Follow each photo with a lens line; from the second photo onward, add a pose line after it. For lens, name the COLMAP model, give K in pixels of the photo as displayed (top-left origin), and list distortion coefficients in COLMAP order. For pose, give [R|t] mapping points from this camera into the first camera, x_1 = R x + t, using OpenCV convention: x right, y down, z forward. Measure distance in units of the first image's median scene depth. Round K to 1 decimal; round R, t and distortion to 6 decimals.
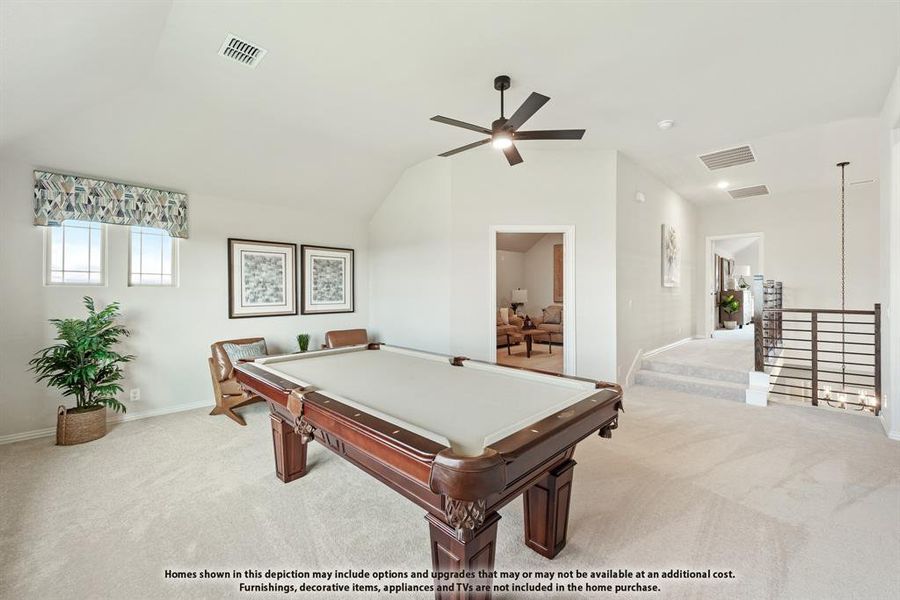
lens RADIAL K [[362.1, 0, 449.9], [0, 362.1, 296.4], [0, 0, 1]] dist [0.001023, 0.000045]
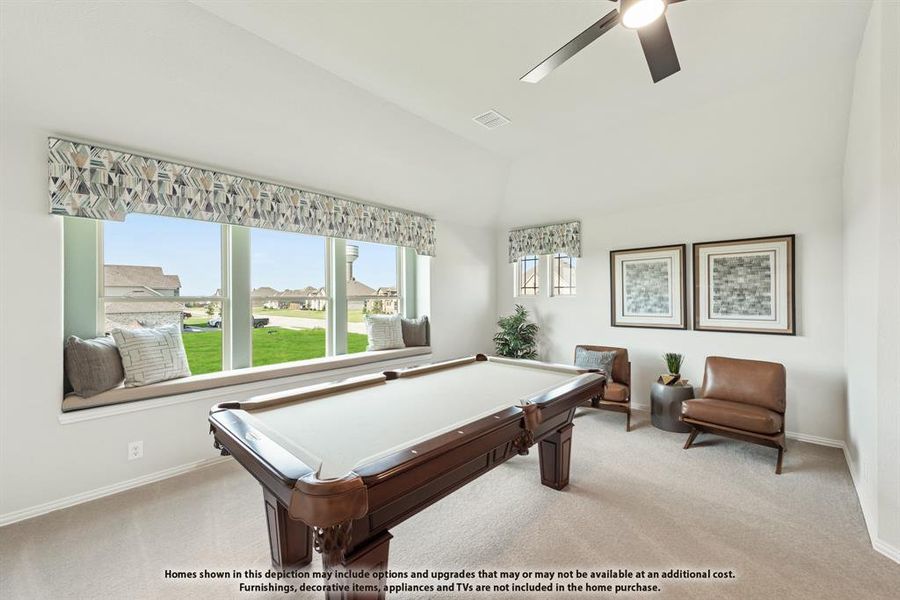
lens RADIAL K [[362.1, 0, 448.9], [0, 362.1, 296.3], [0, 0, 1]] dist [0.001023, 0.000045]
pose [[0.007902, -0.008730, -0.999931, 0.409195], [-0.017343, 0.999810, -0.008866, -0.008498], [0.999818, 0.017411, 0.007749, 0.464454]]
